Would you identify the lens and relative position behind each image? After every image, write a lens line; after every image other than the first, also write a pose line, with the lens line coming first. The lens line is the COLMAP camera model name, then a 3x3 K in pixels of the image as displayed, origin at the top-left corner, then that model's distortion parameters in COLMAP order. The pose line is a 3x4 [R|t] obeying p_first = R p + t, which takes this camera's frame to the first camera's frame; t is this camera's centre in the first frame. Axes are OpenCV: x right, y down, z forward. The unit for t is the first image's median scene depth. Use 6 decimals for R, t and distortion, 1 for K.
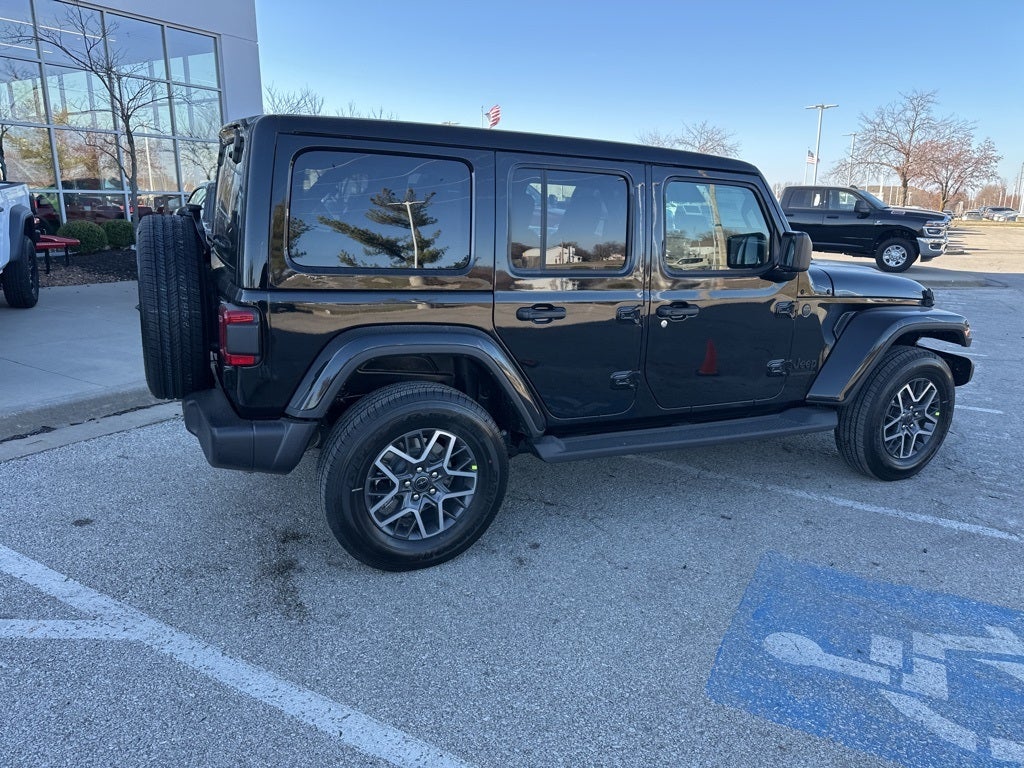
lens RADIAL K [[716.4, 0, 507.6], [0, 716.4, 377.2], [0, 0, 1]] dist [0.050349, -0.057376]
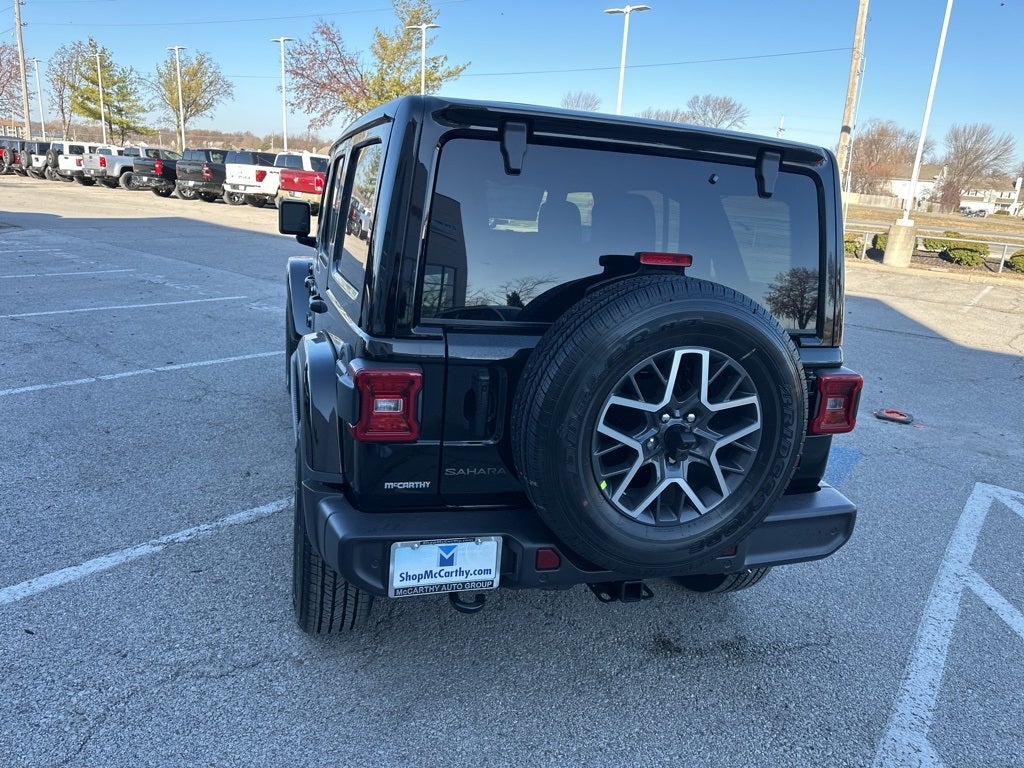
lens RADIAL K [[722.0, 0, 507.9], [0, 722.0, 376.8], [0, 0, 1]] dist [0.046397, -0.057984]
pose [[0.142349, -0.267866, 0.952882, -1.053313], [0.165837, 0.955532, 0.243837, -0.306376], [-0.975825, 0.123313, 0.180442, 1.013746]]
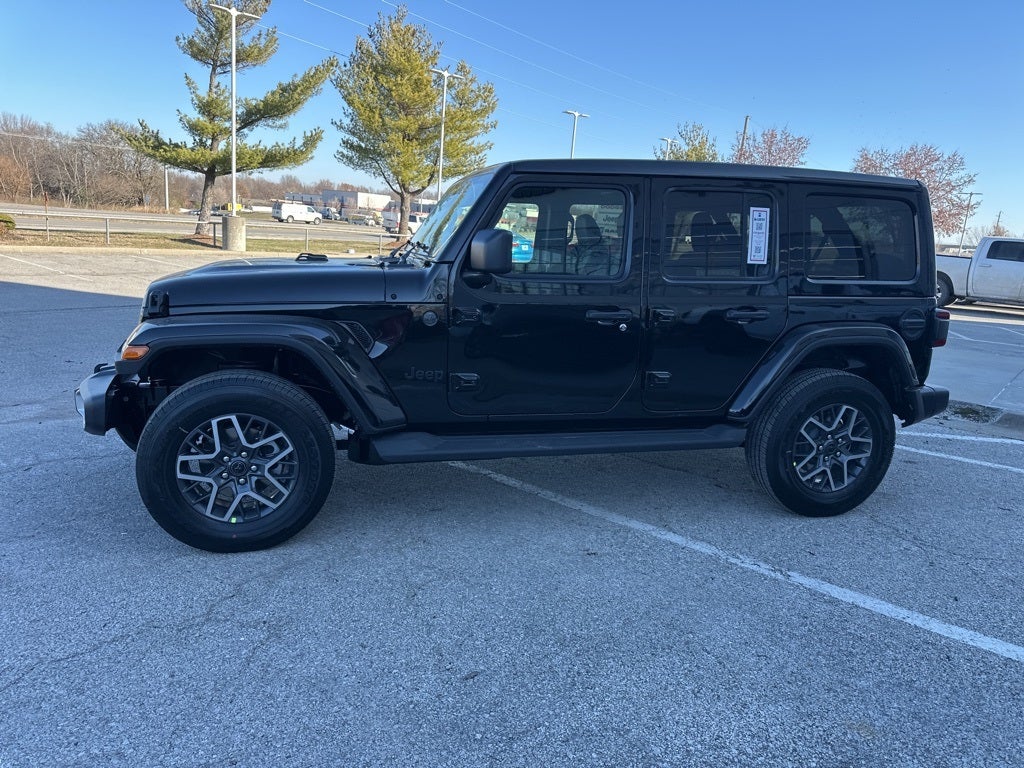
lens RADIAL K [[714.0, 0, 511.8], [0, 714.0, 388.3], [0, 0, 1]] dist [0.053271, -0.065249]
pose [[-0.978626, -0.122908, 0.164880, -0.008153], [-0.038264, 0.896576, 0.441234, -0.588931], [-0.202059, 0.425494, -0.882115, 2.525701]]
